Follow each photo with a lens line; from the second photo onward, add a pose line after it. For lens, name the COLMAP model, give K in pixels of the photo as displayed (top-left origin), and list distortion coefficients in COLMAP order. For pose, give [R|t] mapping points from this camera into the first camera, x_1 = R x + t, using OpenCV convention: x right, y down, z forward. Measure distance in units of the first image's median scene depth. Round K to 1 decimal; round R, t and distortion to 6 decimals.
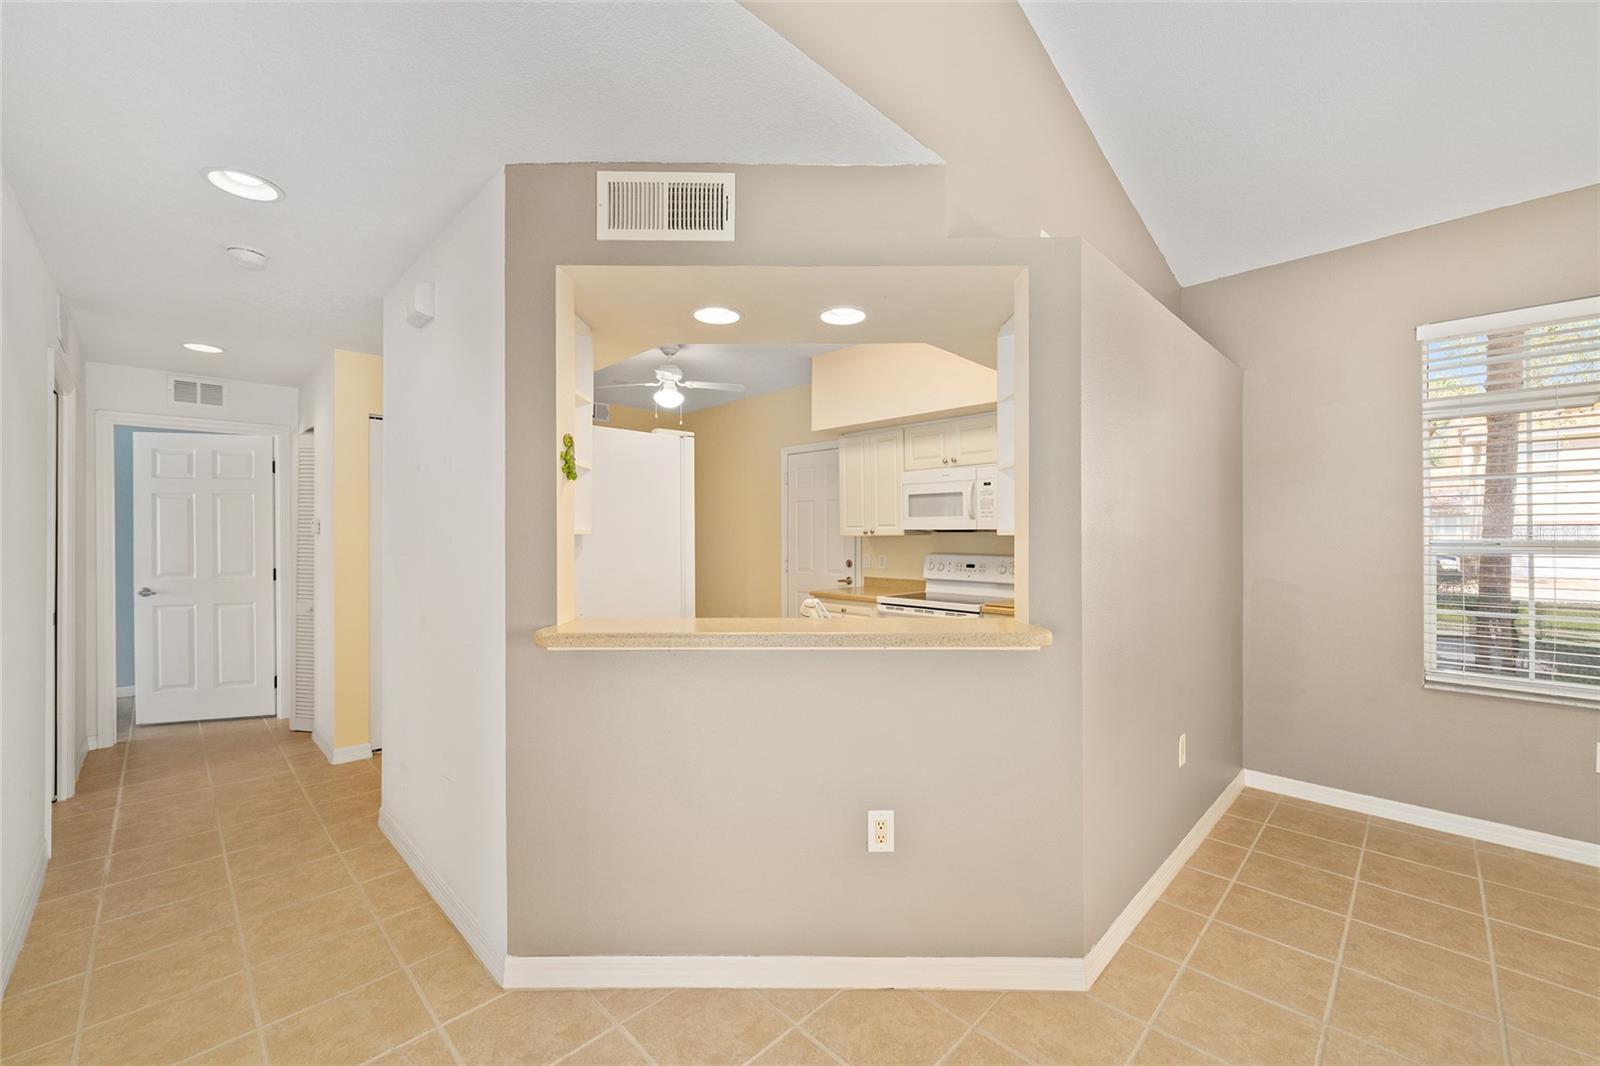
lens RADIAL K [[632.2, 0, 785.5], [0, 632.2, 536.5], [0, 0, 1]] dist [-0.000859, -0.000392]
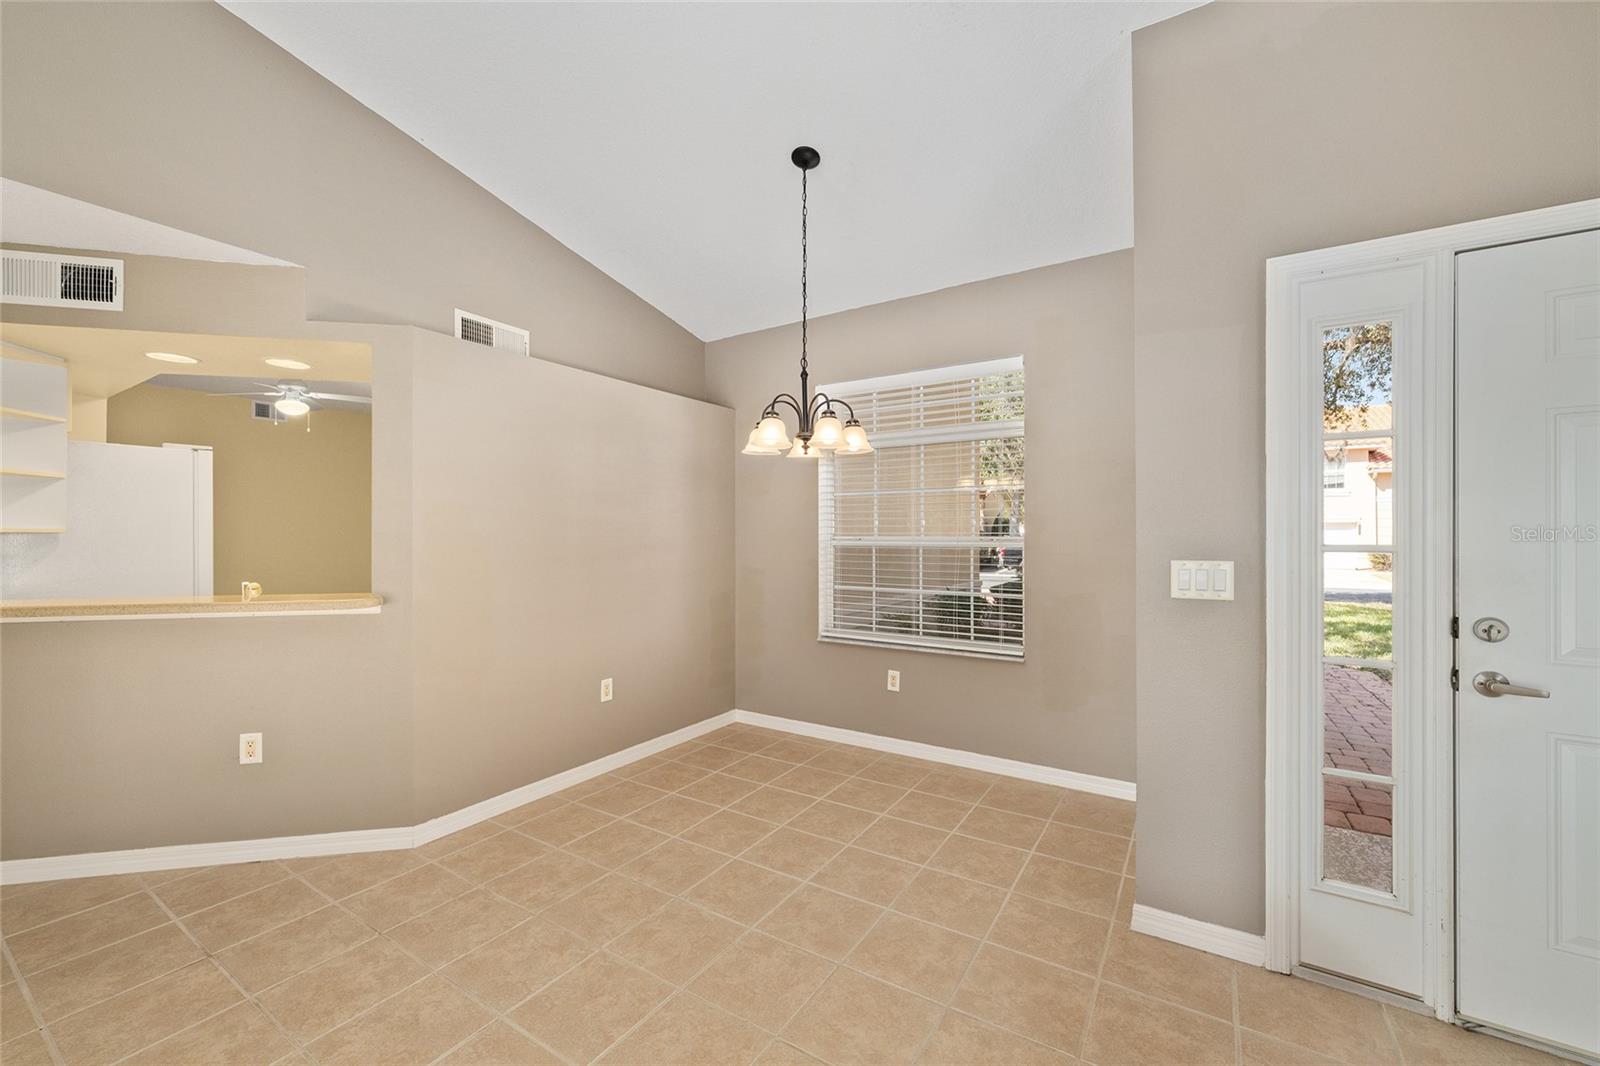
lens RADIAL K [[632.2, 0, 811.3], [0, 632.2, 533.4], [0, 0, 1]] dist [-0.000859, -0.000392]
pose [[0.973301, 0.006849, 0.229431, 0.687230], [-0.005852, 0.999970, -0.005024, -0.001001], [-0.229459, 0.003547, 0.973312, -0.416931]]
